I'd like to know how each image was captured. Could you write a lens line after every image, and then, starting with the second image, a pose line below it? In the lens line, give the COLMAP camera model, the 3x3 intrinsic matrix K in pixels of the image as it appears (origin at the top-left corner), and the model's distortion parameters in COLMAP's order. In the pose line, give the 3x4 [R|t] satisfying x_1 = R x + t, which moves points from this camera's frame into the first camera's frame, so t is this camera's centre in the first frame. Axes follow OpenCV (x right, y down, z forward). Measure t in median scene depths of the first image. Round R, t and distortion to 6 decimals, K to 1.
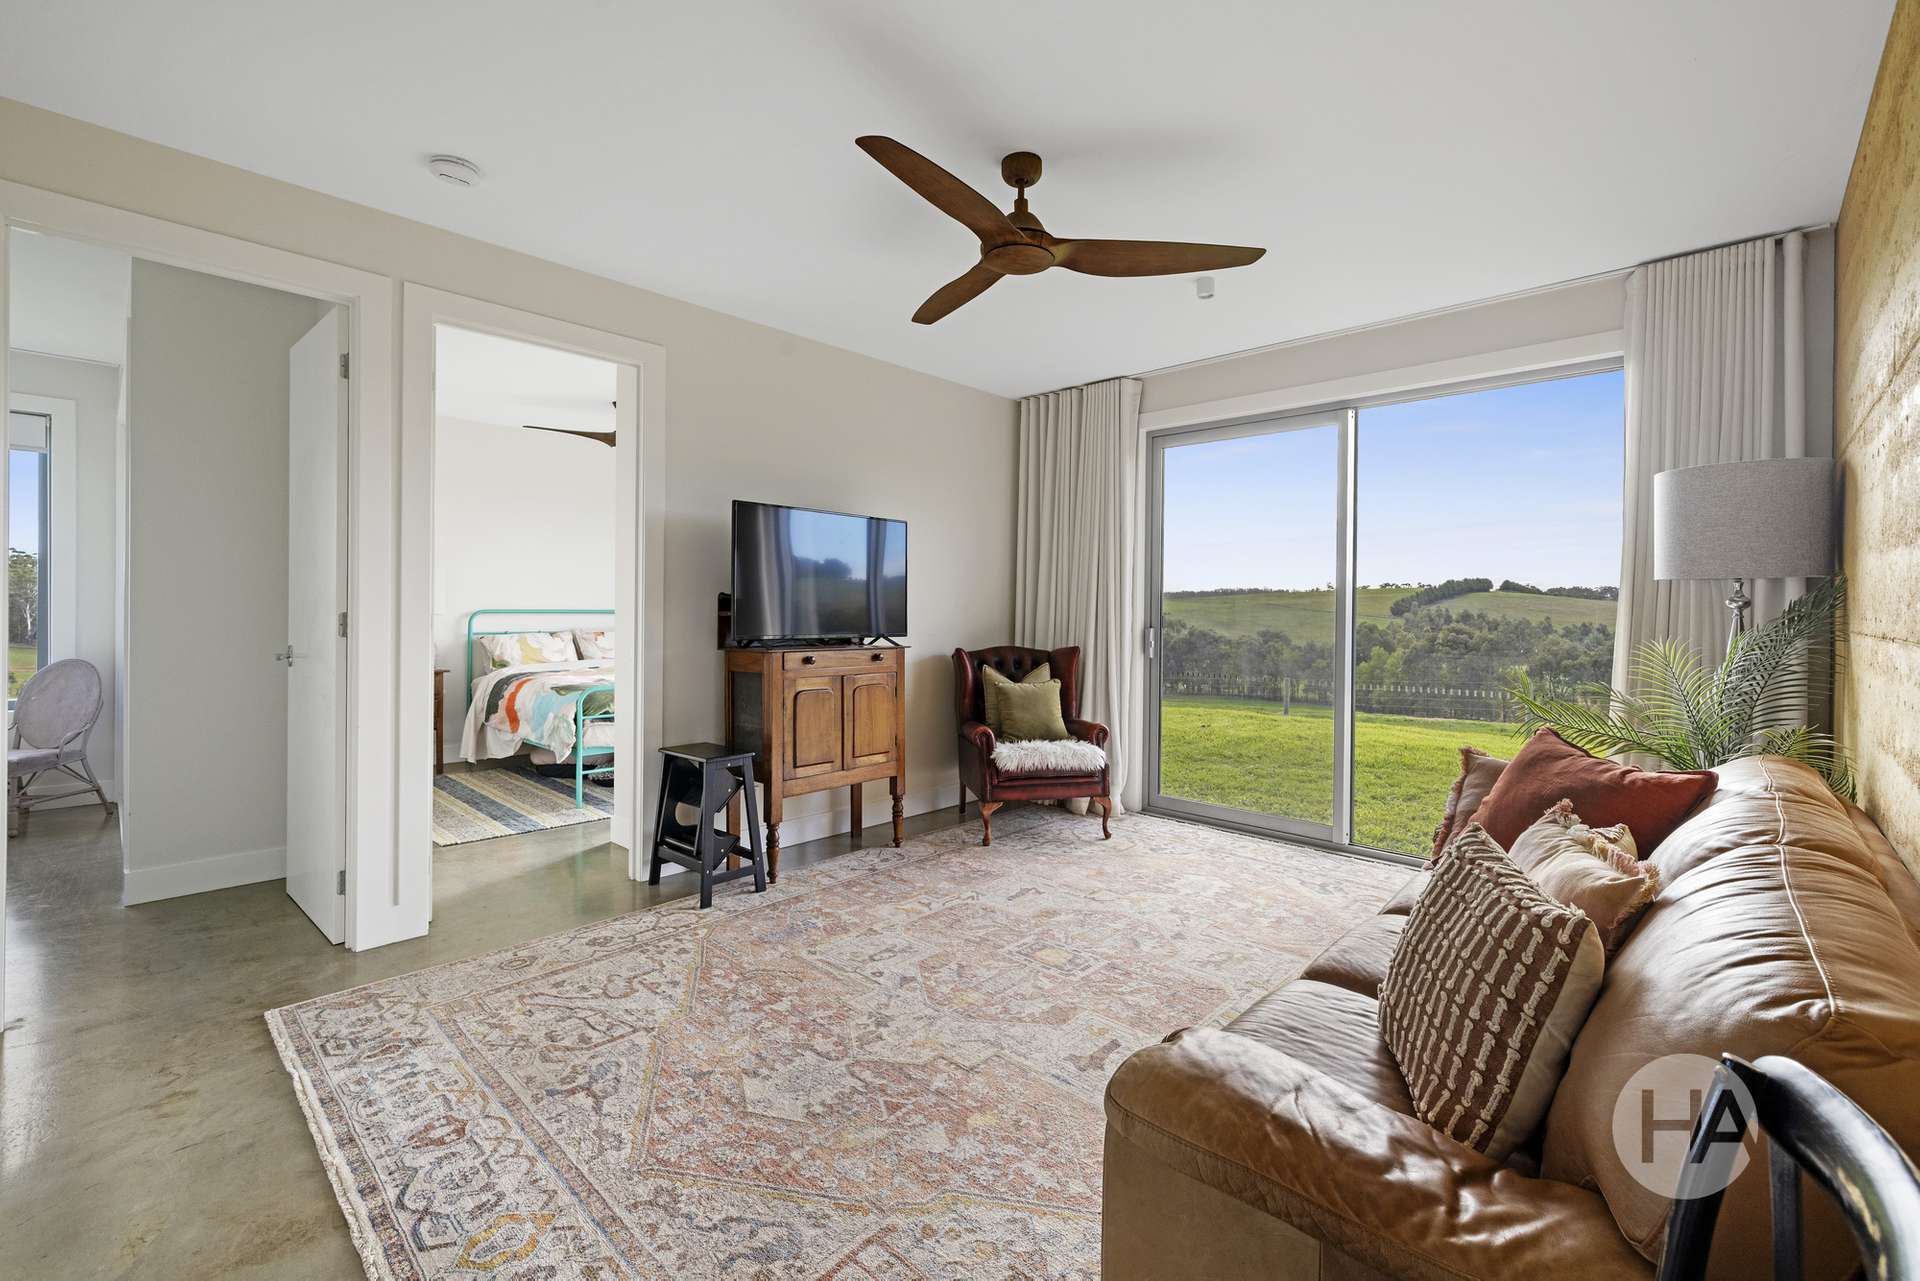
lens RADIAL K [[823.3, 0, 935.4], [0, 823.3, 618.6], [0, 0, 1]] dist [0.001947, 0.000668]
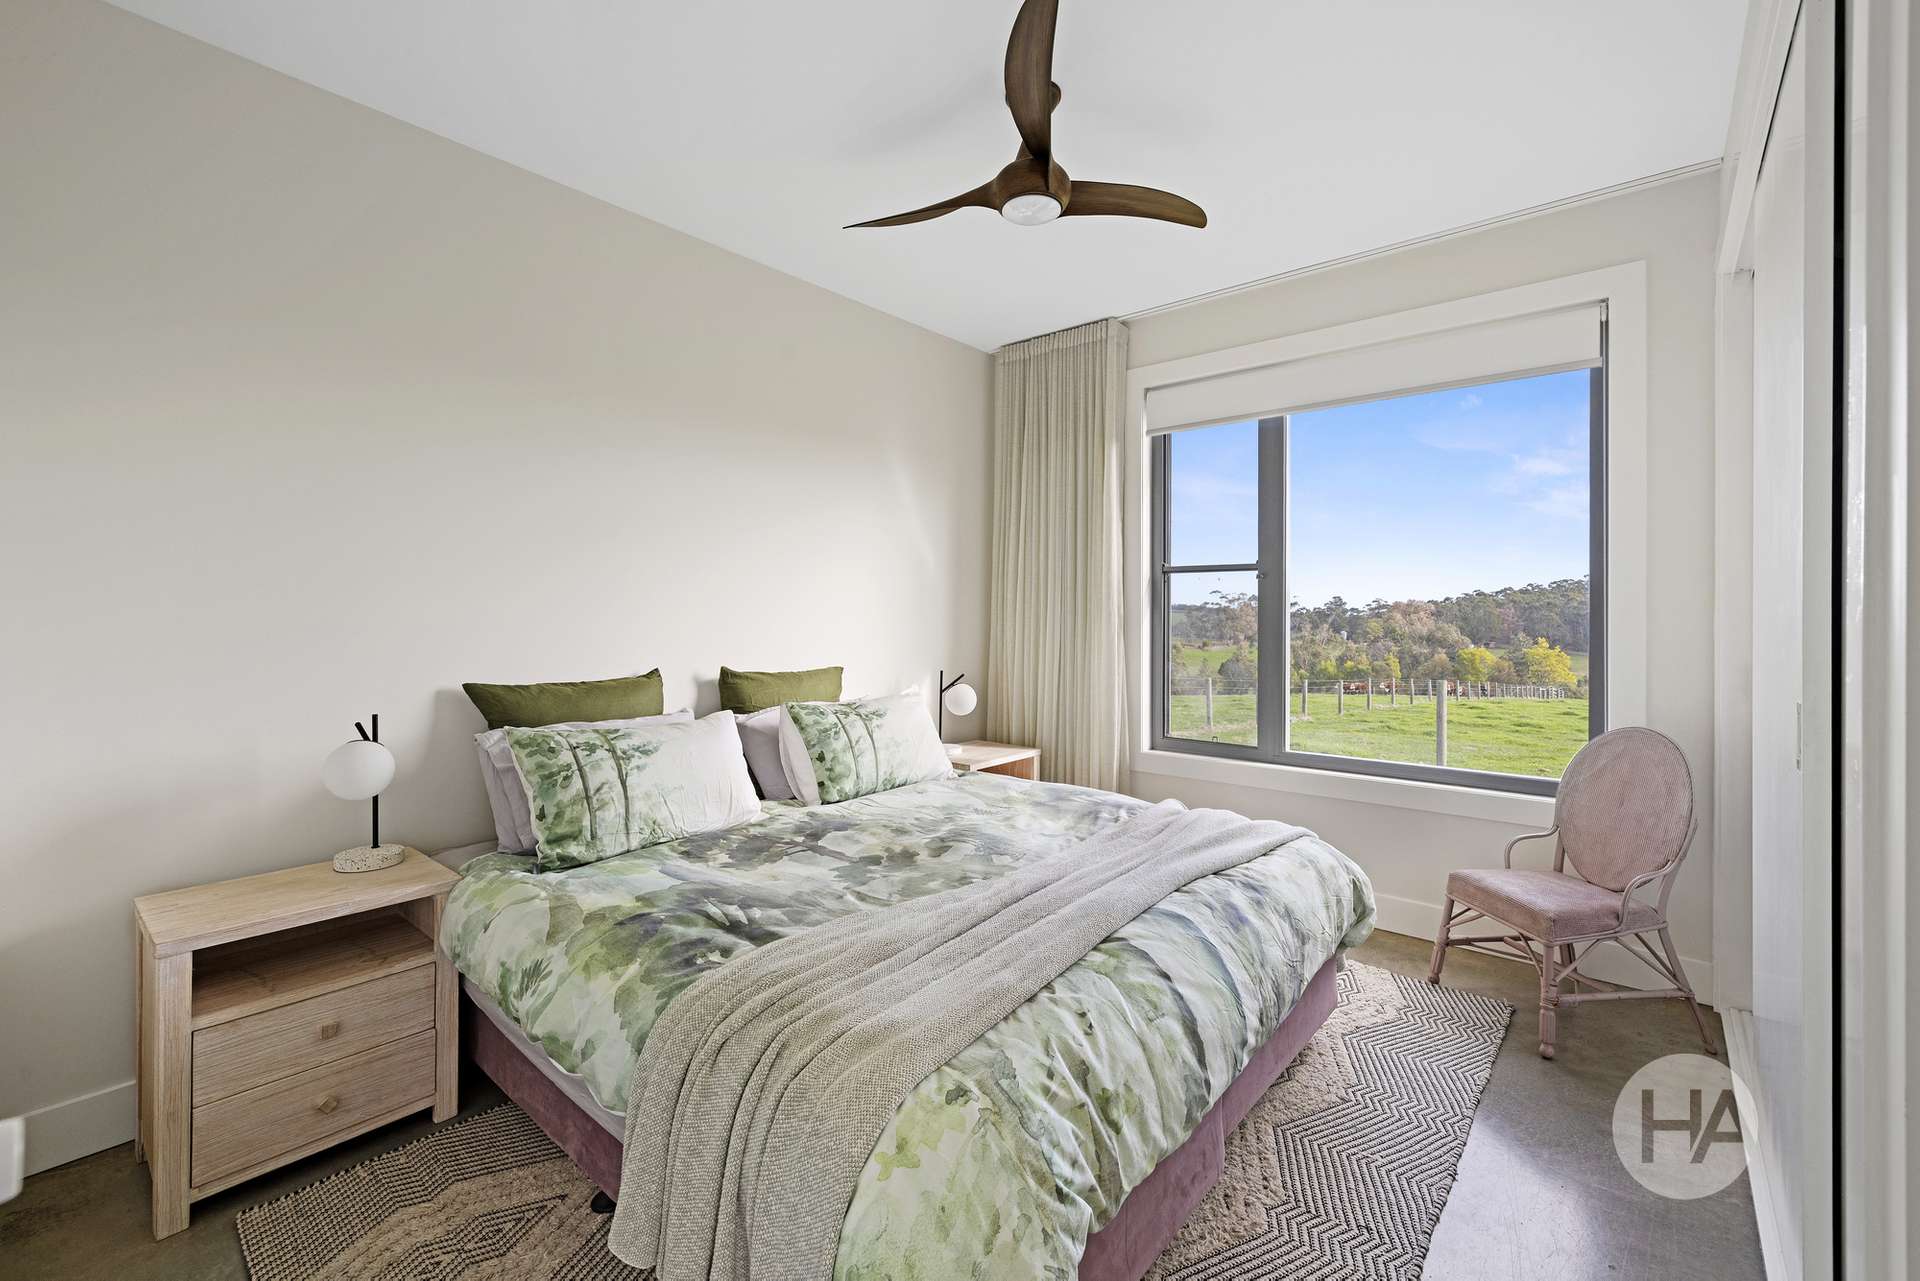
lens RADIAL K [[823.3, 0, 952.1], [0, 823.3, 628.8], [0, 0, 1]] dist [0.001947, 0.000668]
pose [[0.060943, -0.015270, -0.998024, -0.132197], [-0.009067, 0.999833, -0.015852, -0.000756], [0.998100, 0.010015, 0.060794, 0.127937]]
